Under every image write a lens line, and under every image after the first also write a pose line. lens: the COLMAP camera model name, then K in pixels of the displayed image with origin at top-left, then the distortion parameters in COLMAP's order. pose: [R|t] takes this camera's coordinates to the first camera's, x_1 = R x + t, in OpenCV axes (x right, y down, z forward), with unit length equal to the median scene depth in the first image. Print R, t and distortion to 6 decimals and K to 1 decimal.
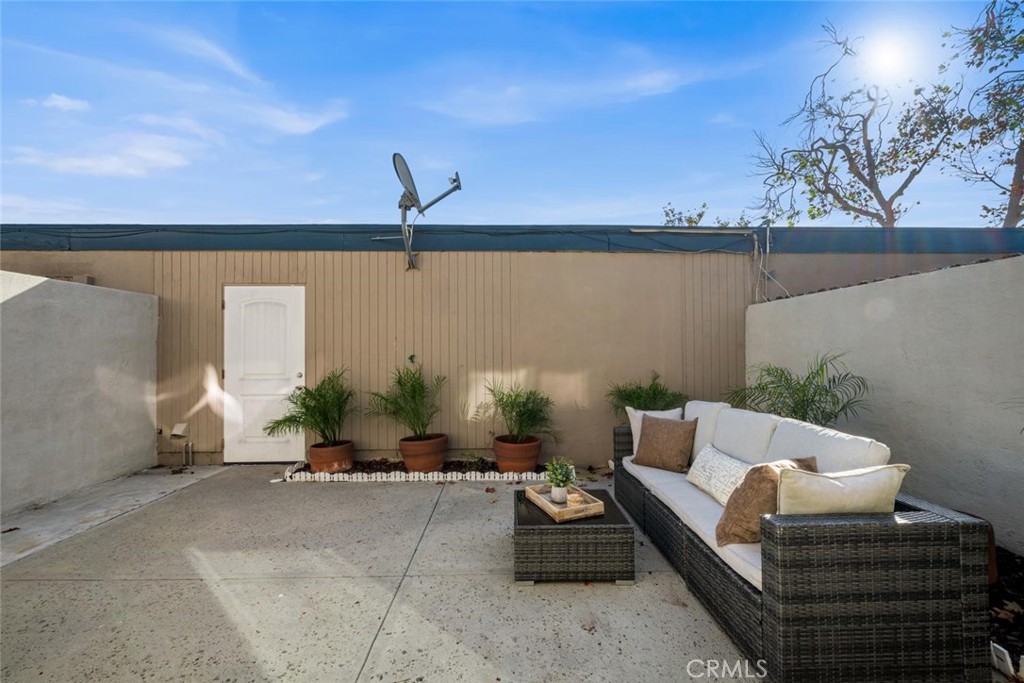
lens RADIAL K [[417.3, 0, 516.5], [0, 417.3, 339.2], [0, 0, 1]] dist [0.001794, 0.000202]
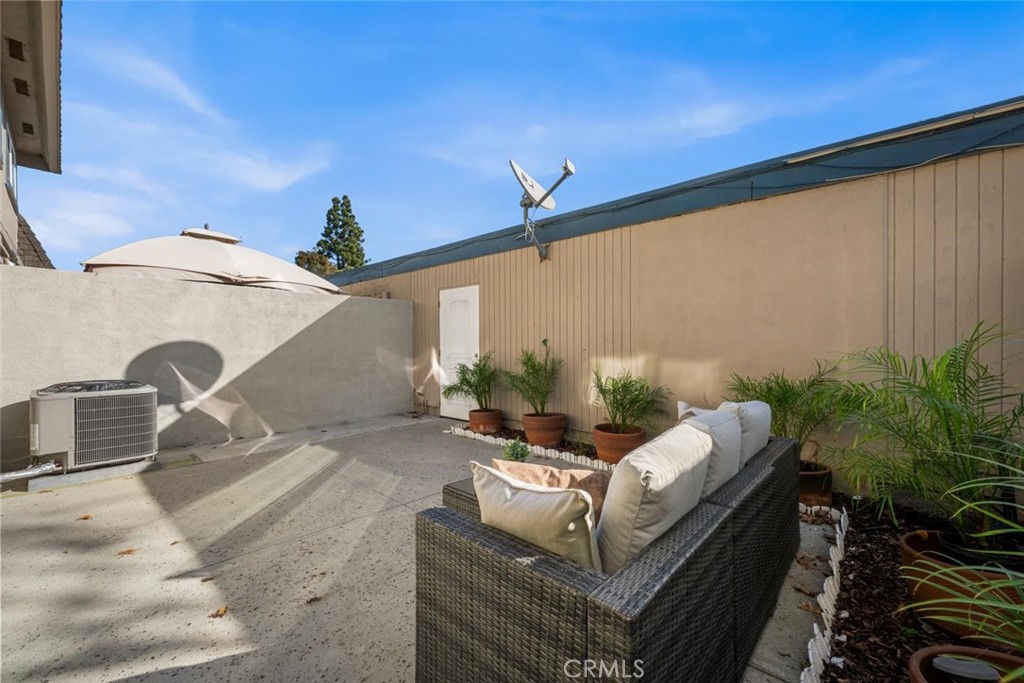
lens RADIAL K [[415.9, 0, 512.8], [0, 415.9, 350.6], [0, 0, 1]] dist [0.001110, 0.000001]
pose [[0.718274, 0.015336, -0.695591, 0.457735], [0.021284, 0.998805, 0.043999, 0.017135], [0.695435, -0.046408, 0.717089, 0.166381]]
